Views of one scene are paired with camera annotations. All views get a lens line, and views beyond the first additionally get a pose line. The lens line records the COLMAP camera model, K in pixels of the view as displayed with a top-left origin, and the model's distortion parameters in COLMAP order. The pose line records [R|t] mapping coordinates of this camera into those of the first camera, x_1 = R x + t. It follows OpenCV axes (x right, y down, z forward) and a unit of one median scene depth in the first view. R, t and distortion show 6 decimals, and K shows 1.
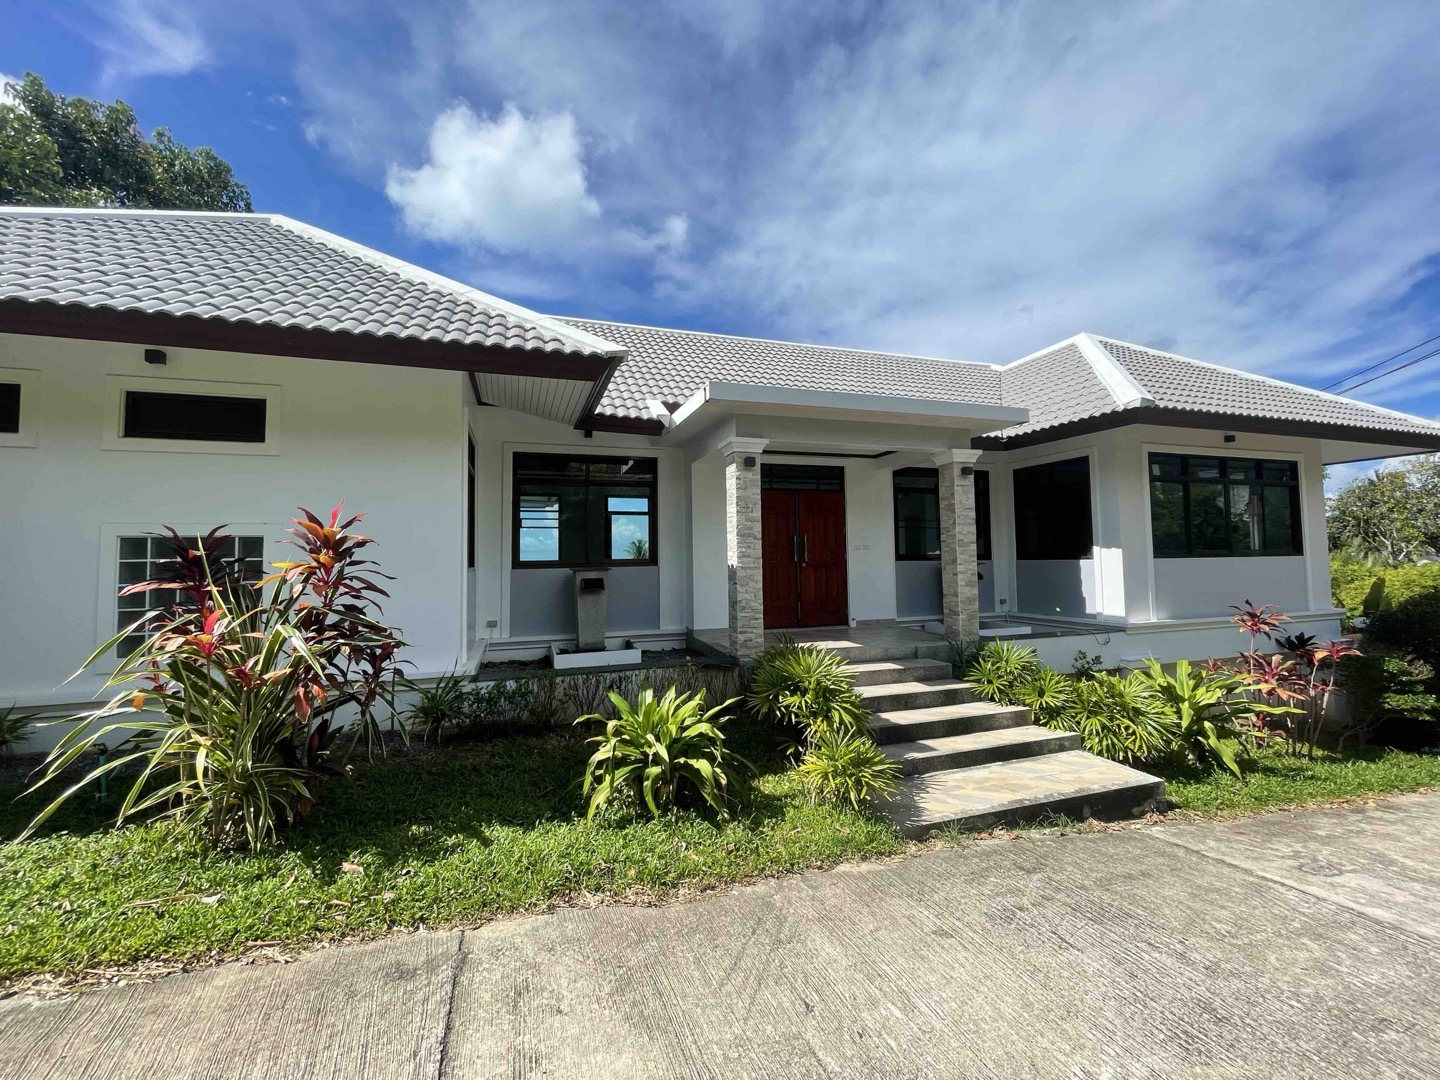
lens RADIAL K [[583.9, 0, 718.5], [0, 583.9, 539.6], [0, 0, 1]] dist [0.002162, 0.000056]
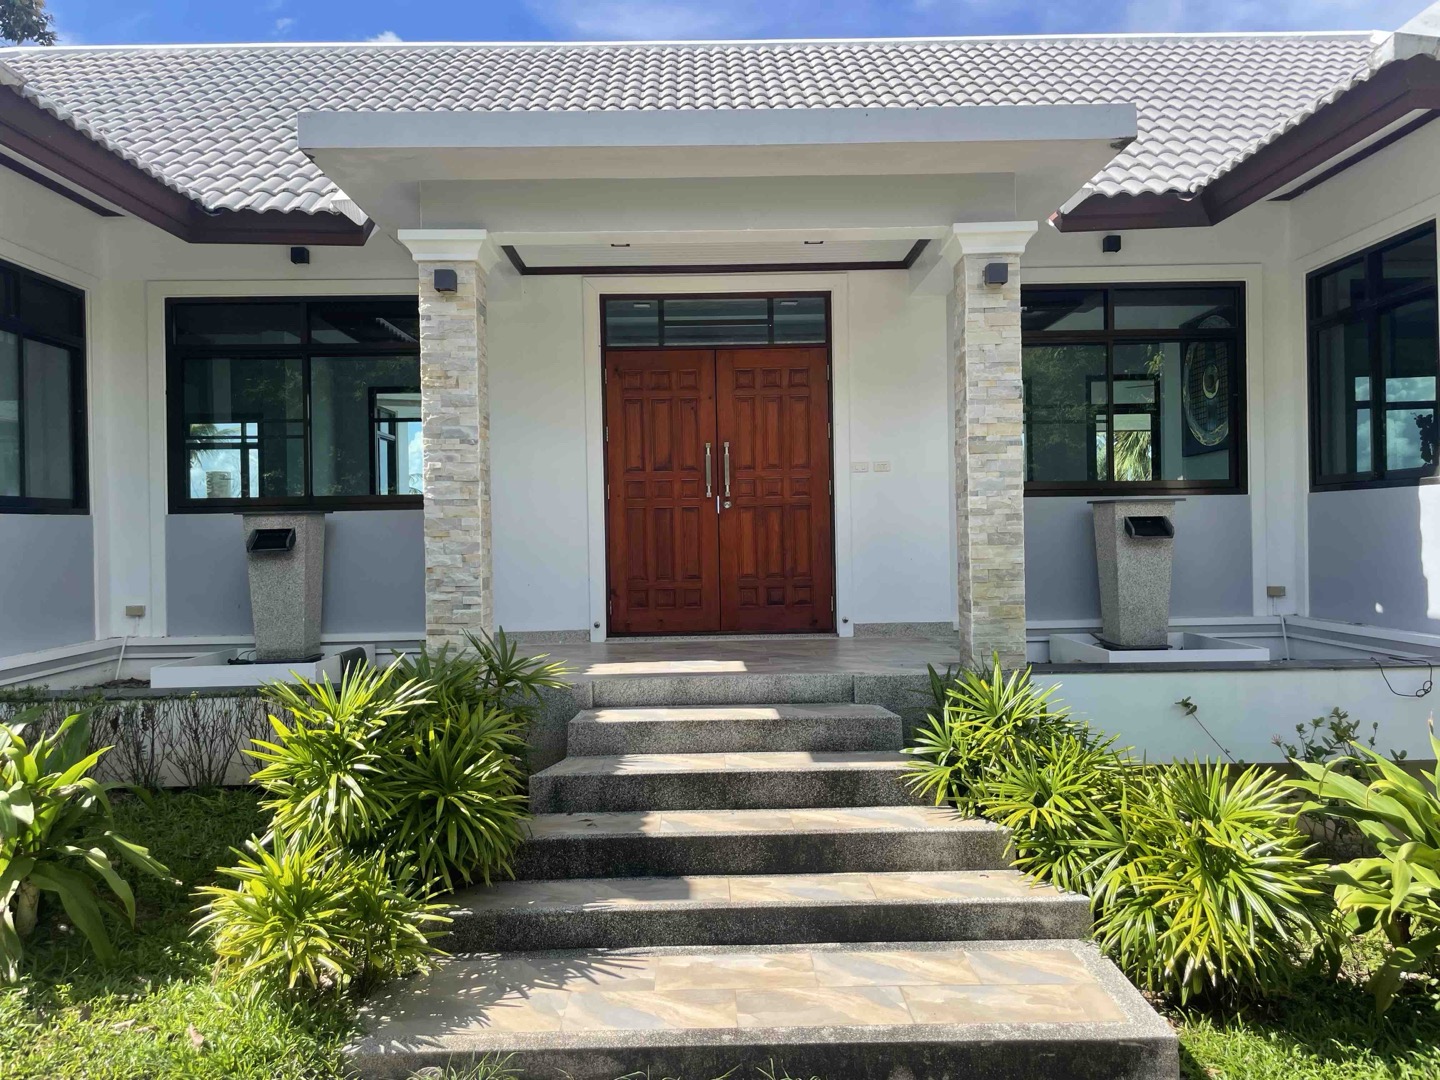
lens RADIAL K [[1088.7, 0, 719.8], [0, 1088.7, 542.4], [0, 0, 1]] dist [0.071293, -0.008855]
pose [[0.950832, 0.000202, -0.309708, 0.562050], [0.014736, 0.998838, 0.045893, 0.044605], [0.309357, -0.048200, 0.949724, 0.196932]]
